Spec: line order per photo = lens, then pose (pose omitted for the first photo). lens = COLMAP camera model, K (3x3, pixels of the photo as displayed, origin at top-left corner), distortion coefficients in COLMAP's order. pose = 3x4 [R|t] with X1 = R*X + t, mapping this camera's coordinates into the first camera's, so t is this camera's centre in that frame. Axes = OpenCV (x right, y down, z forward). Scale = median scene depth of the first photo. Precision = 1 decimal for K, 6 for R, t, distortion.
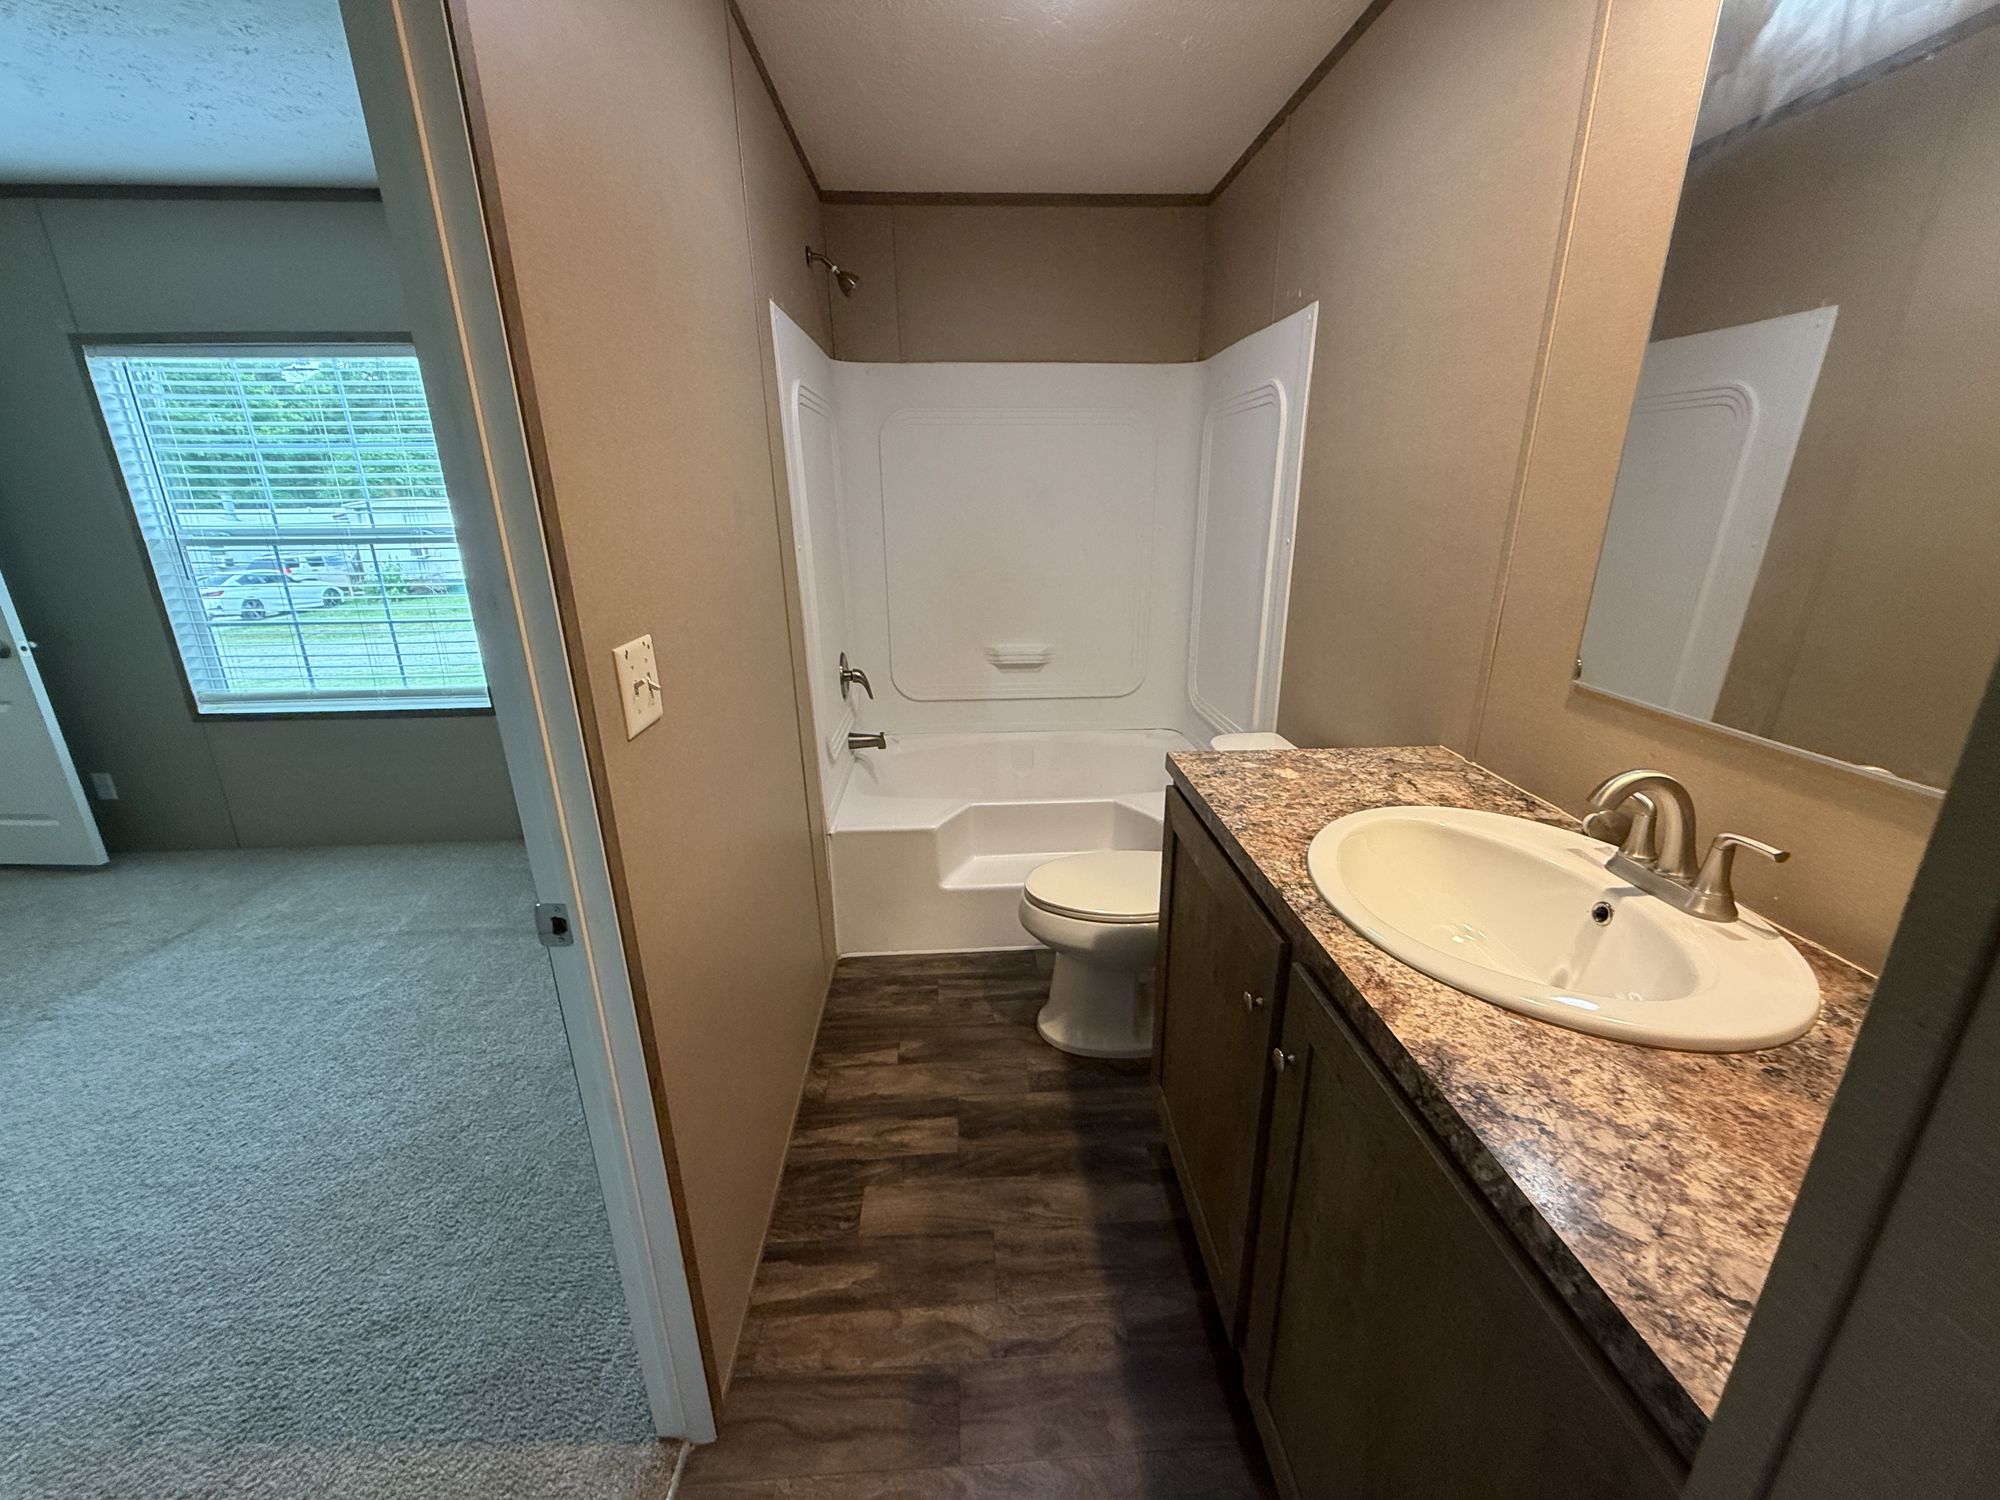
lens RADIAL K [[794.8, 0, 1000.0], [0, 794.8, 750.0], [0, 0, 1]] dist [-0.000559, -0.000392]
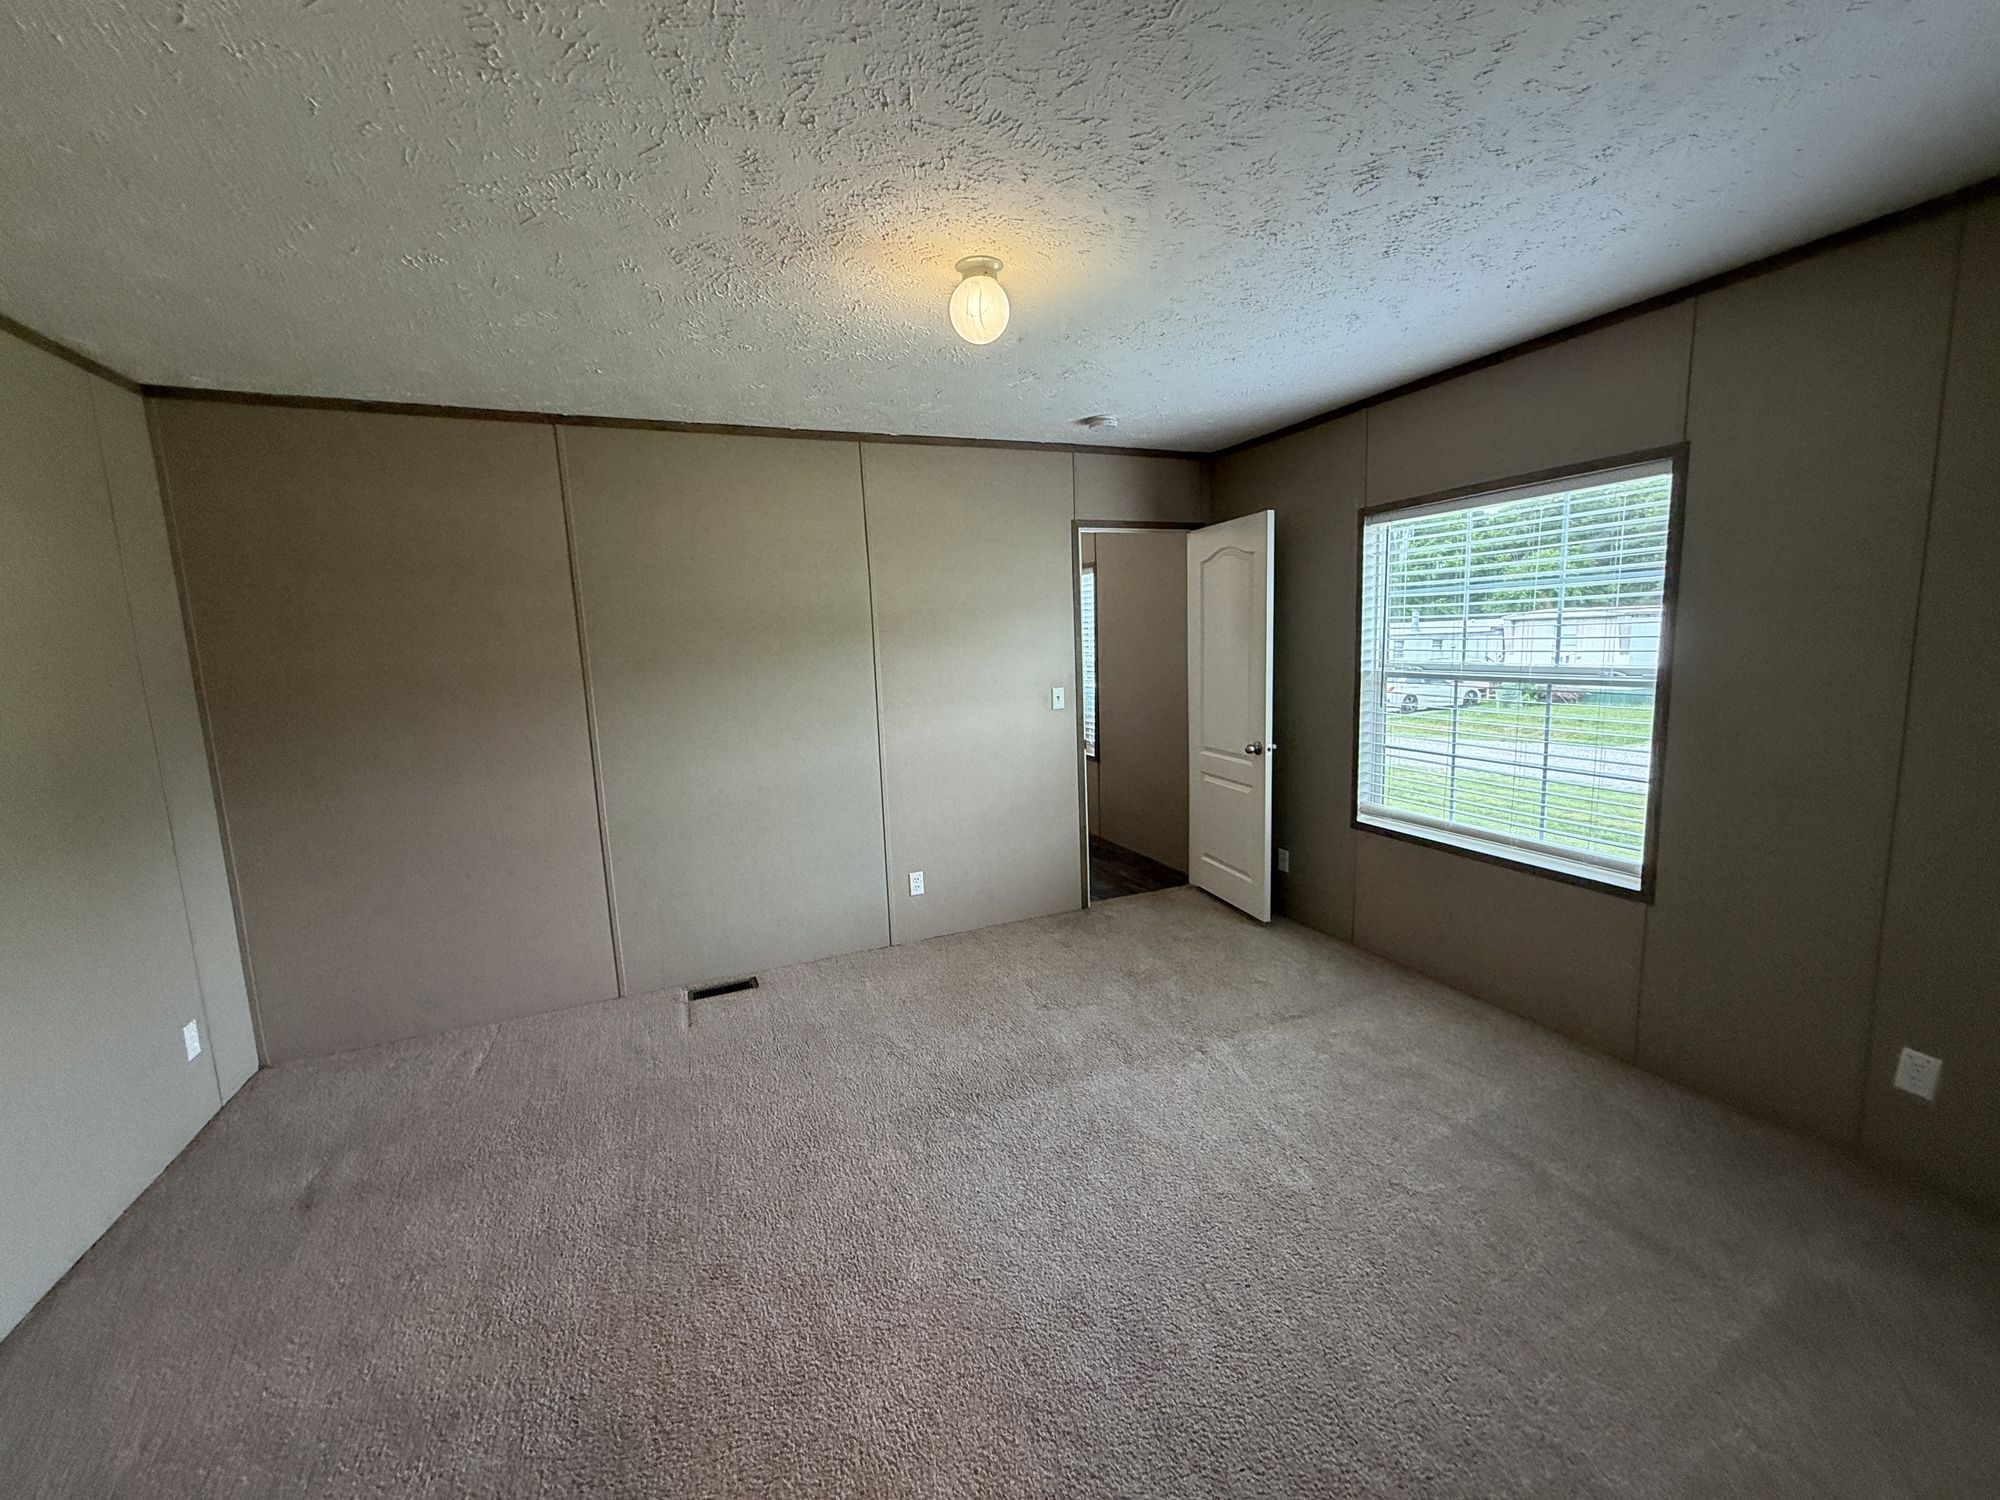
lens RADIAL K [[794.8, 0, 1000.0], [0, 794.8, 750.0], [0, 0, 1]] dist [-0.000559, -0.000392]
pose [[0.339797, 0.129092, -0.931597, -0.153326], [-0.246386, 0.968159, 0.044290, -0.074911], [0.907652, 0.214483, 0.360785, 0.119151]]
